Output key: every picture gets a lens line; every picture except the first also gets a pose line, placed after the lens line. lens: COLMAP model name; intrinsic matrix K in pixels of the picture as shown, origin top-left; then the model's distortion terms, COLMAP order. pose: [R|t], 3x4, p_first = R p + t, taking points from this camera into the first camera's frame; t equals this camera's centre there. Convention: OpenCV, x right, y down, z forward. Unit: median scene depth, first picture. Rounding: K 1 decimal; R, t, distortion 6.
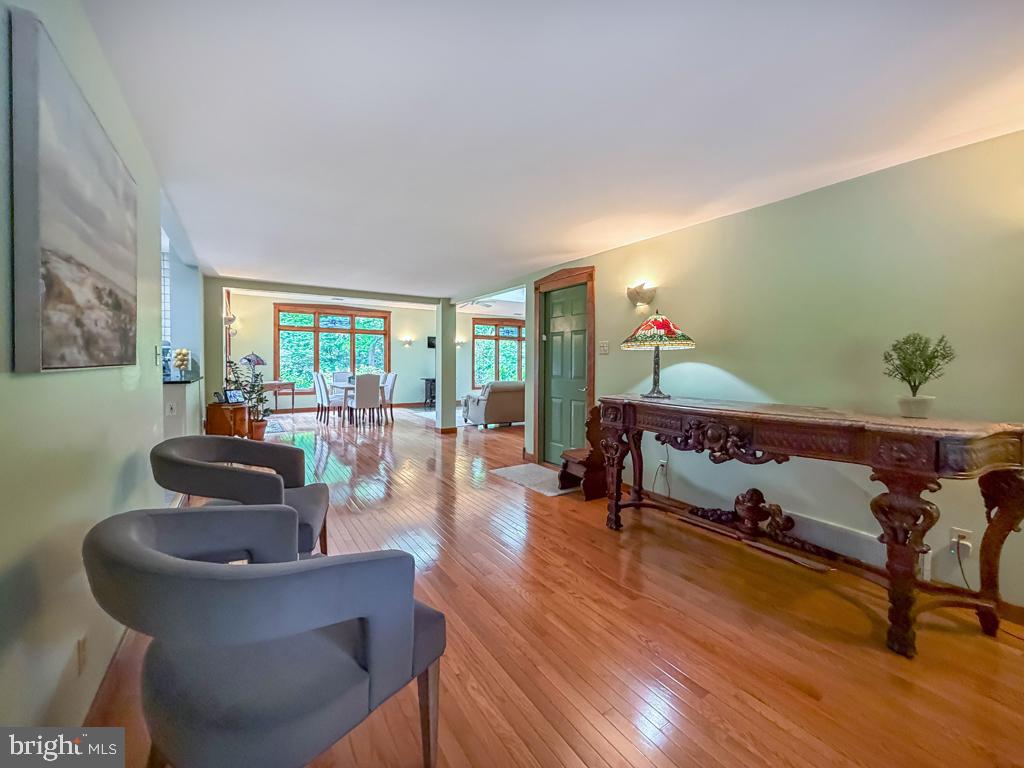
lens RADIAL K [[411.6, 0, 518.8], [0, 411.6, 373.8], [0, 0, 1]] dist [-0.003890, 0.000445]
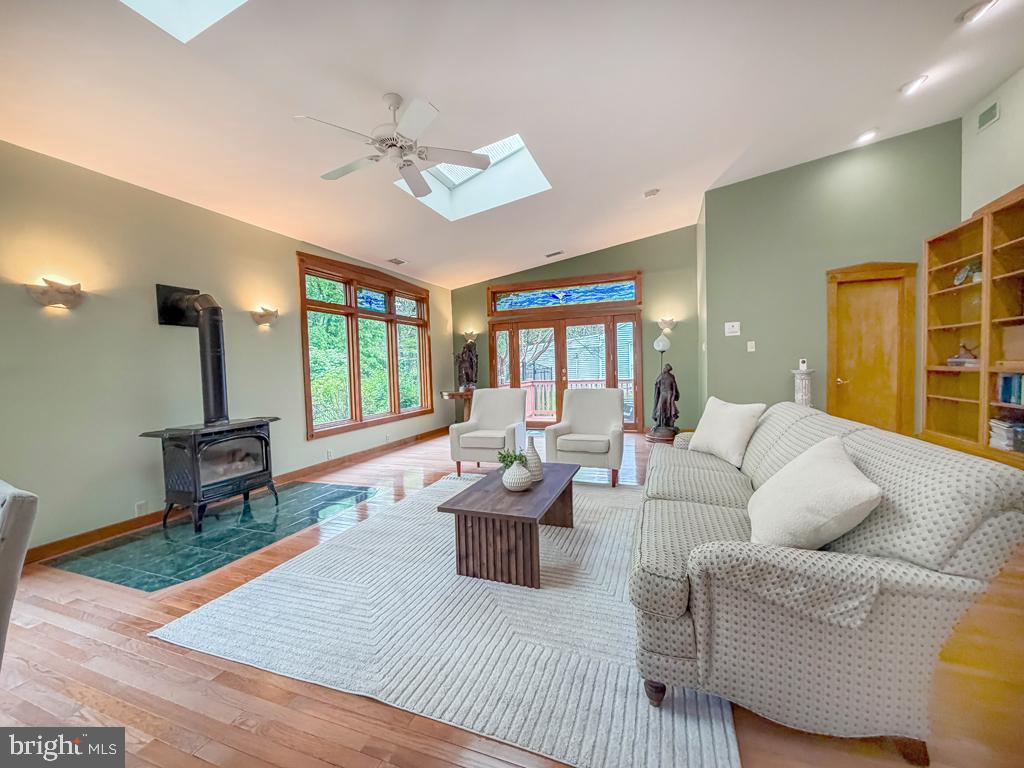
lens RADIAL K [[411.6, 0, 514.2], [0, 411.6, 382.2], [0, 0, 1]] dist [-0.003890, 0.000445]
pose [[0.793380, -0.051675, 0.606530, -0.220841], [0.052110, 0.998498, 0.016907, -0.015947], [-0.606493, 0.018193, 0.794881, 0.684756]]
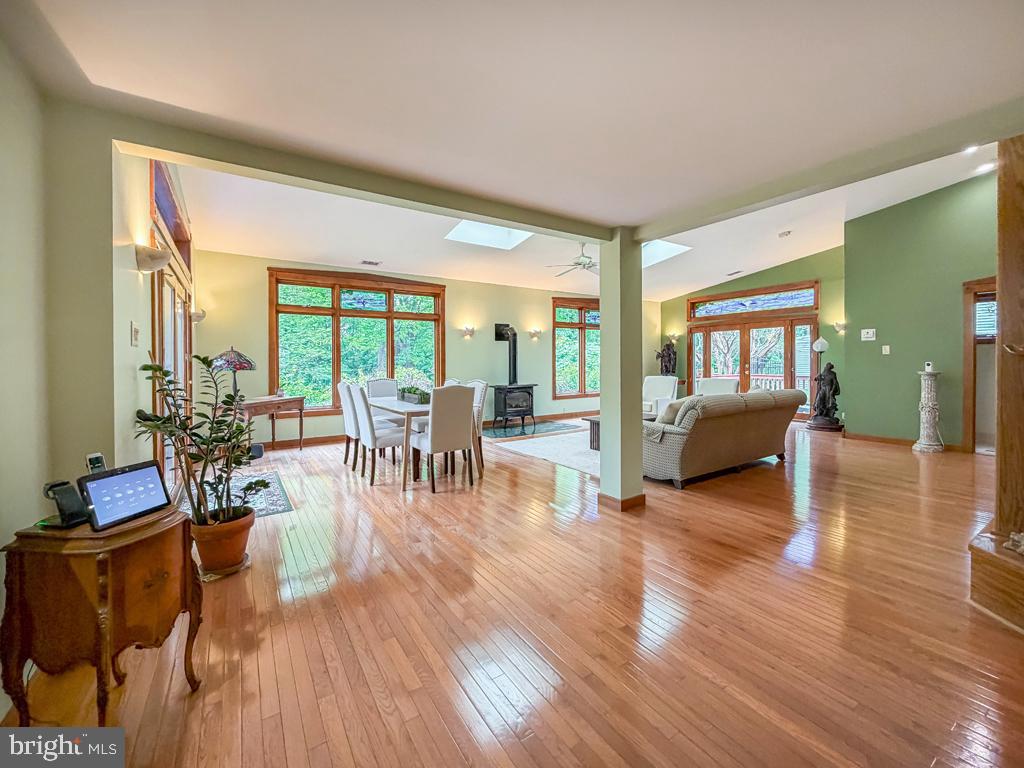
lens RADIAL K [[411.6, 0, 511.9], [0, 411.6, 366.3], [0, 0, 1]] dist [-0.003890, 0.000445]
pose [[0.999932, -0.011262, -0.002971, -0.211666], [0.011217, 0.999825, -0.014956, -0.010503], [0.003139, 0.014922, 0.999884, 0.353450]]
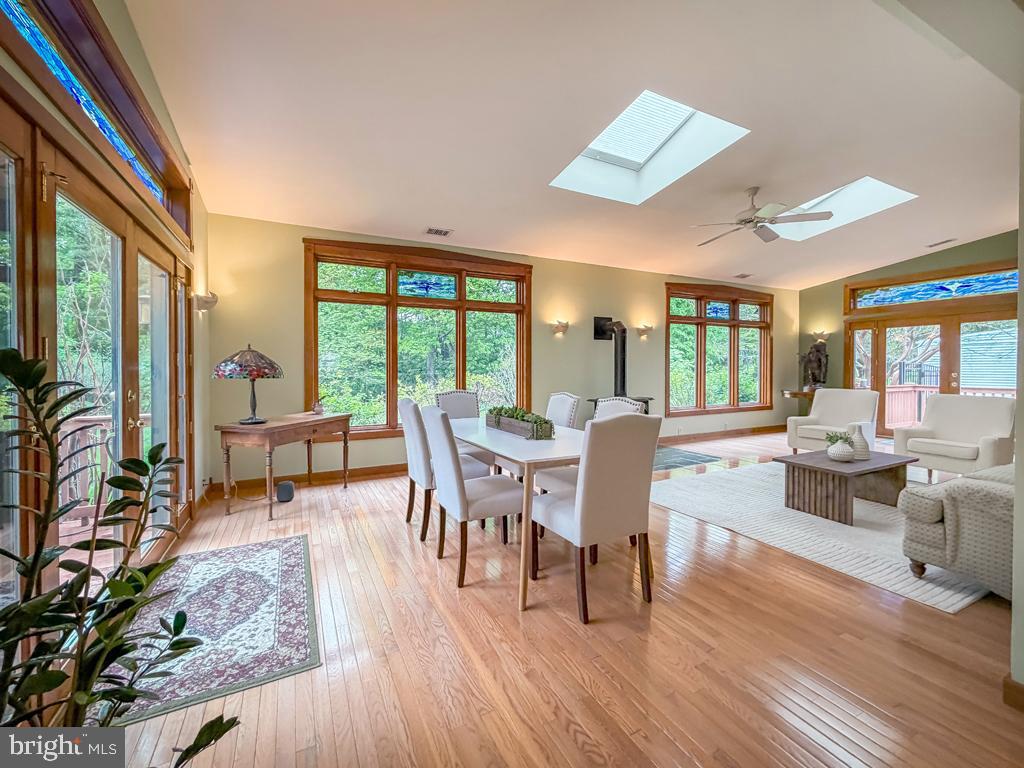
lens RADIAL K [[411.6, 0, 504.5], [0, 411.6, 374.8], [0, 0, 1]] dist [-0.003890, 0.000445]
pose [[0.992491, -0.004980, -0.122215, -0.296634], [0.003751, 0.999940, -0.010280, -0.015713], [0.122259, 0.009744, 0.992450, 0.530379]]
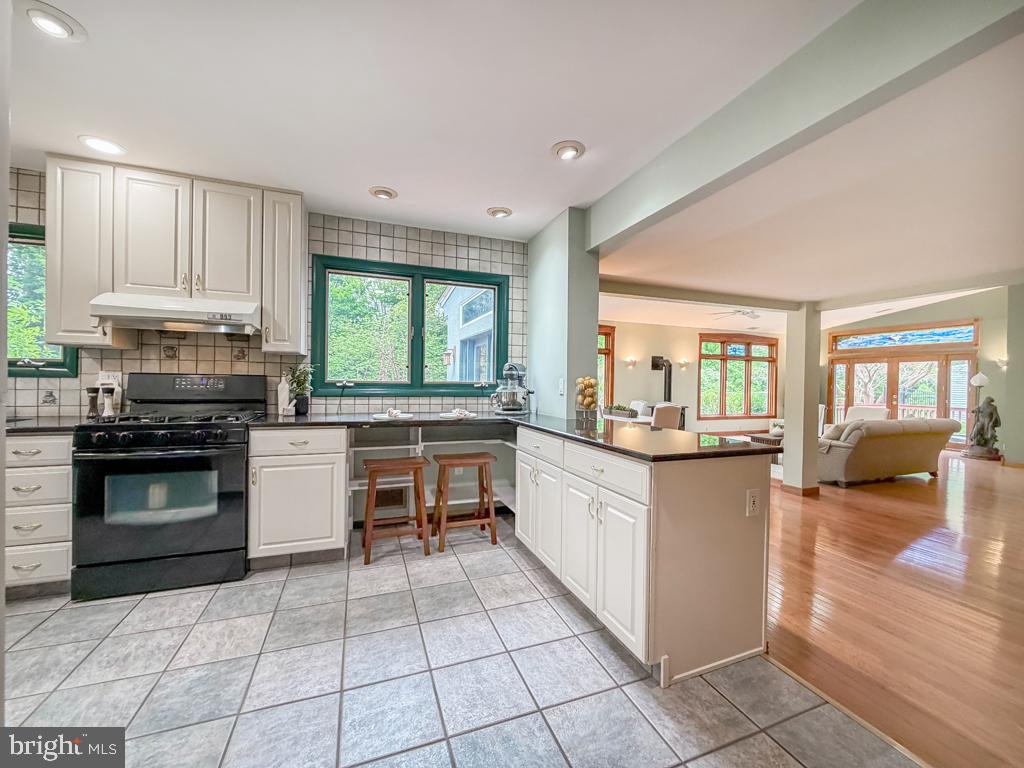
lens RADIAL K [[411.6, 0, 500.9], [0, 411.6, 384.5], [0, 0, 1]] dist [-0.003890, 0.000445]
pose [[0.973236, 0.011411, -0.229524, -0.358822], [-0.016129, 0.999695, -0.018690, -0.014526], [0.229241, 0.021892, 0.973123, 0.136301]]
